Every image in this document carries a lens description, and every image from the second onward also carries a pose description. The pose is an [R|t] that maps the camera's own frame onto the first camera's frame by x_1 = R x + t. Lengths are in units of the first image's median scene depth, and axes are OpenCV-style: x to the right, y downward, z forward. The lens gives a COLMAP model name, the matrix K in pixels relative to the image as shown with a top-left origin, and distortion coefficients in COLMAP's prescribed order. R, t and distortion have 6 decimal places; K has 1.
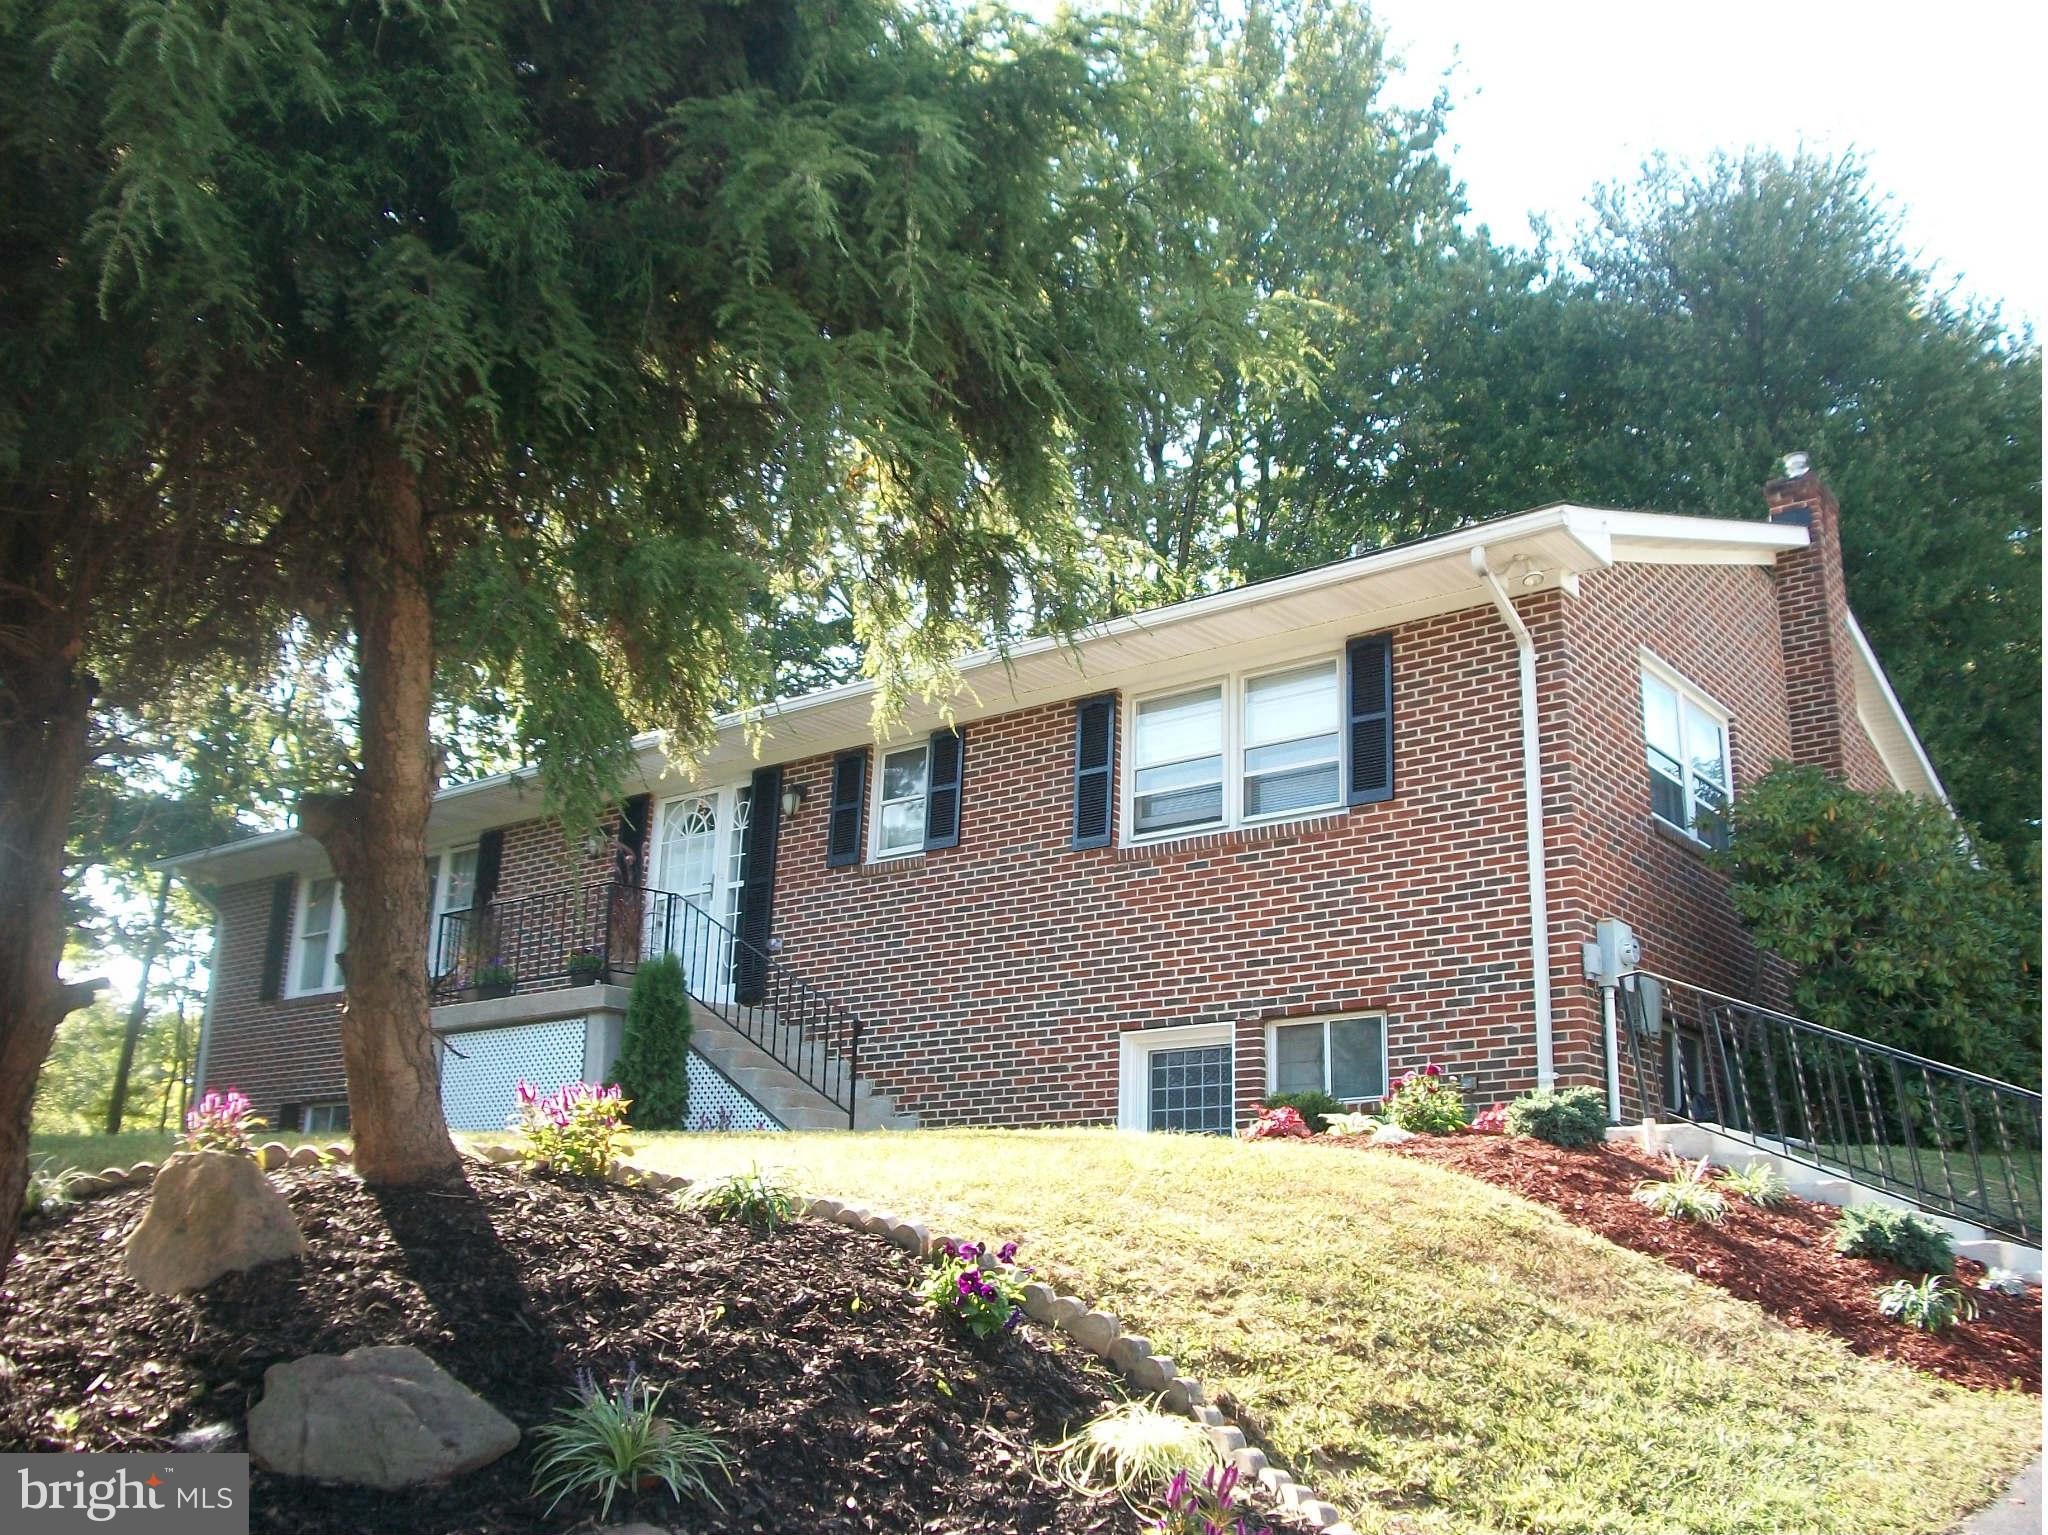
lens RADIAL K [[2011.7, 0, 1024.0], [0, 2011.7, 767.5], [0, 0, 1]] dist [-0.107490, 0.006726]
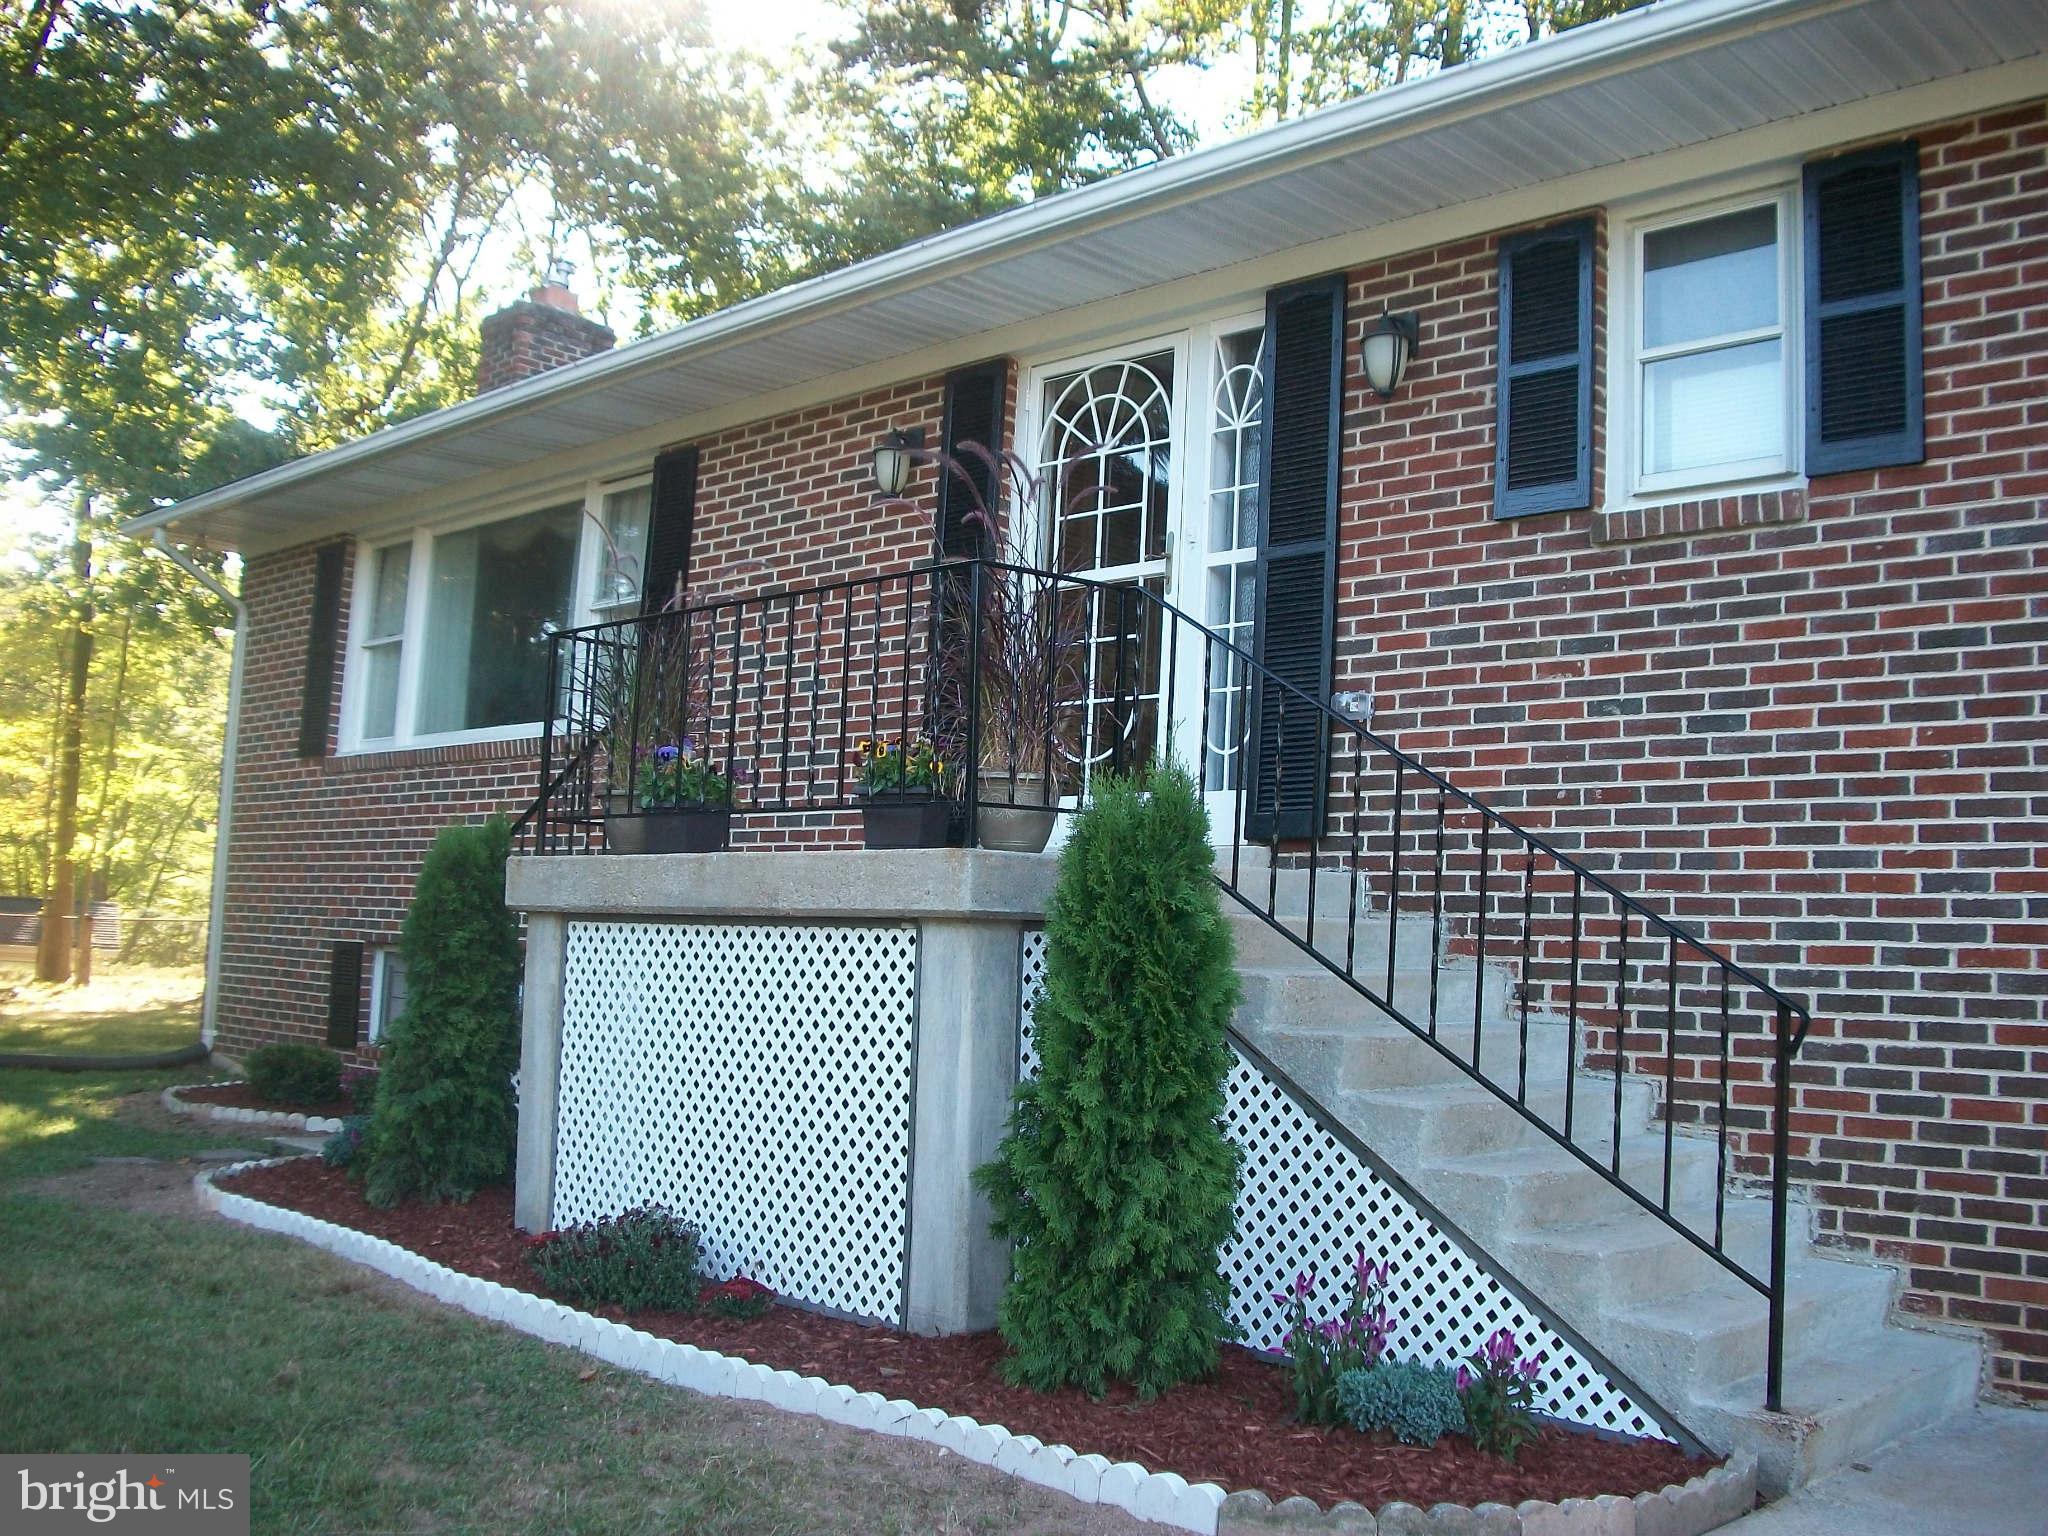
lens RADIAL K [[2011.7, 0, 1024.0], [0, 2011.7, 768.0], [0, 0, 1]] dist [-0.107490, 0.006726]
pose [[0.994135, 0.006718, -0.107941, -0.148454], [0.012710, 0.983896, 0.178292, 0.026737], [0.107400, -0.178618, 0.978039, 0.595959]]
